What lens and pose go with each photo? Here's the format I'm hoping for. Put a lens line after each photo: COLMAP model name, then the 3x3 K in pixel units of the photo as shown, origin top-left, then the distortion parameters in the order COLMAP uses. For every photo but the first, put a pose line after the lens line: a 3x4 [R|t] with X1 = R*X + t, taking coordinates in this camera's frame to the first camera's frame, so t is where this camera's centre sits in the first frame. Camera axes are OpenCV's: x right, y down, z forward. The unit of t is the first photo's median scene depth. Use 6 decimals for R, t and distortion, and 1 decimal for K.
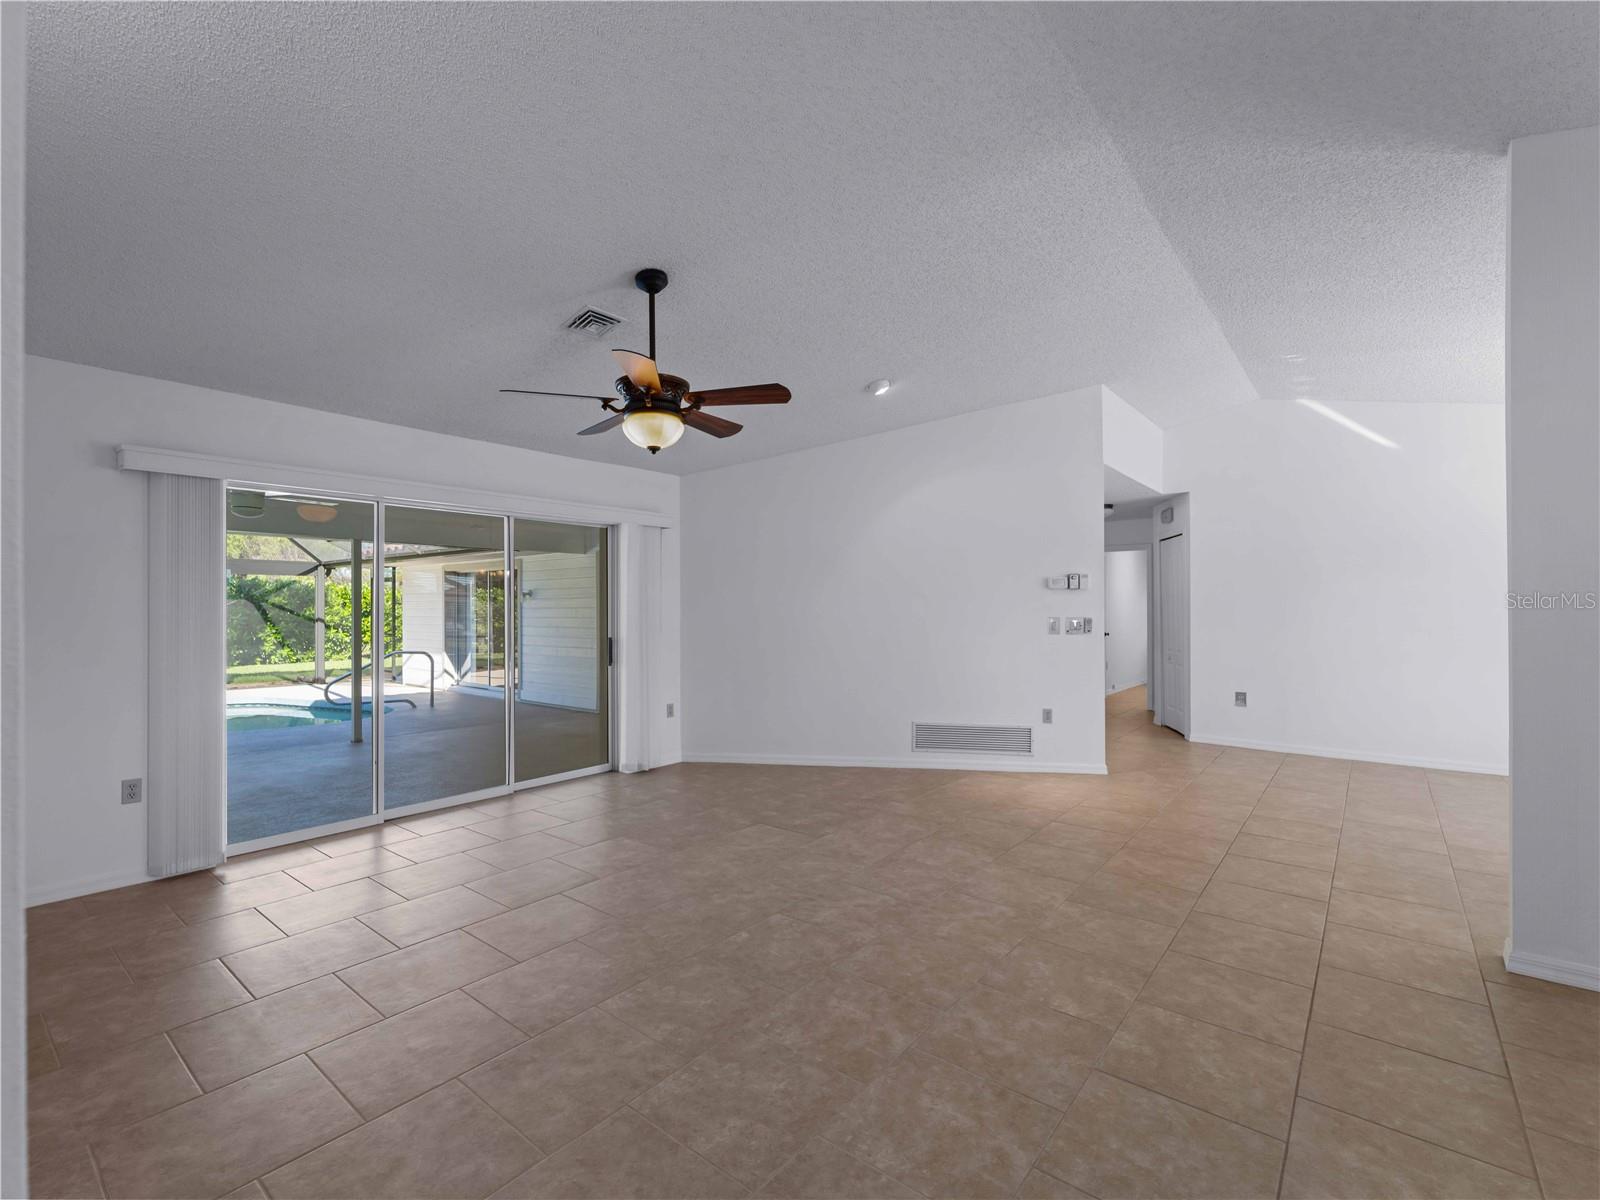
lens RADIAL K [[720.4, 0, 798.5], [0, 720.4, 603.4], [0, 0, 1]] dist [0.002944, -0.001526]
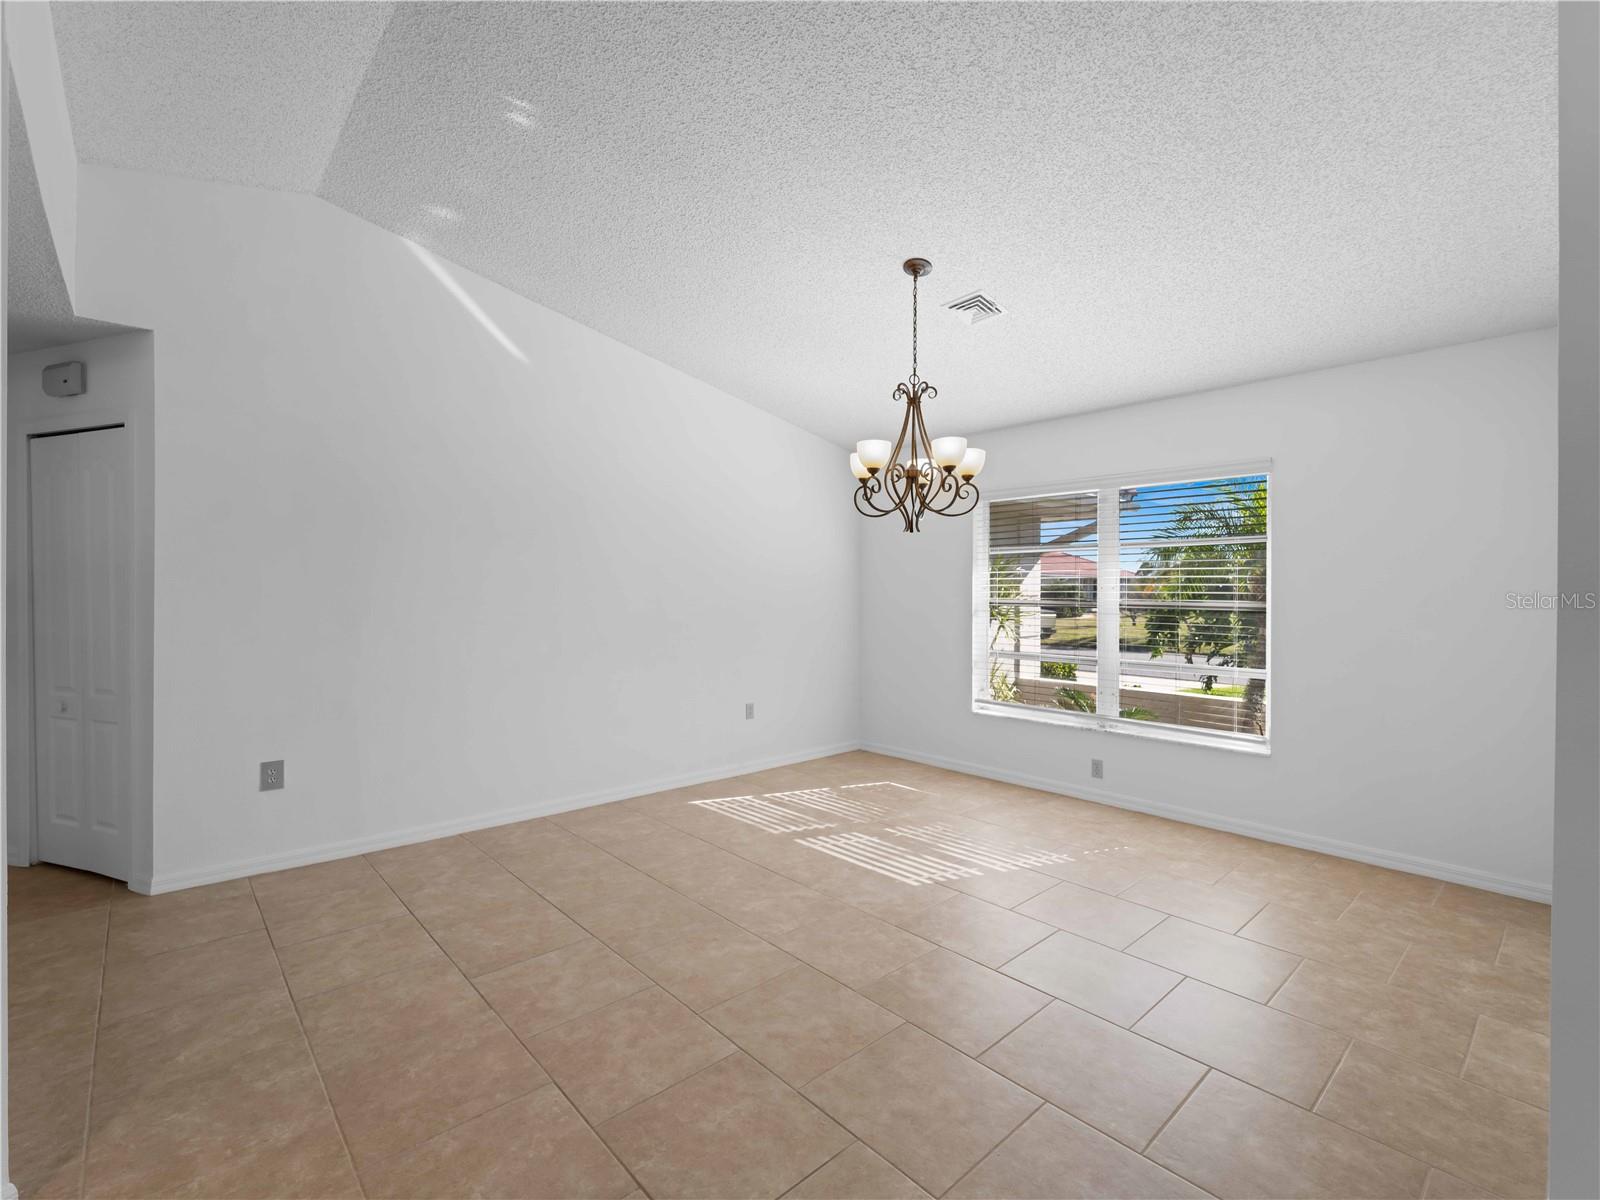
lens RADIAL K [[720.4, 0, 798.5], [0, 720.4, 603.4], [0, 0, 1]] dist [0.002944, -0.001526]
pose [[0.156771, -0.010536, 0.987579, 0.389029], [-0.013094, 0.999833, 0.012745, 0.001398], [-0.987548, -0.014929, 0.156607, 1.247964]]
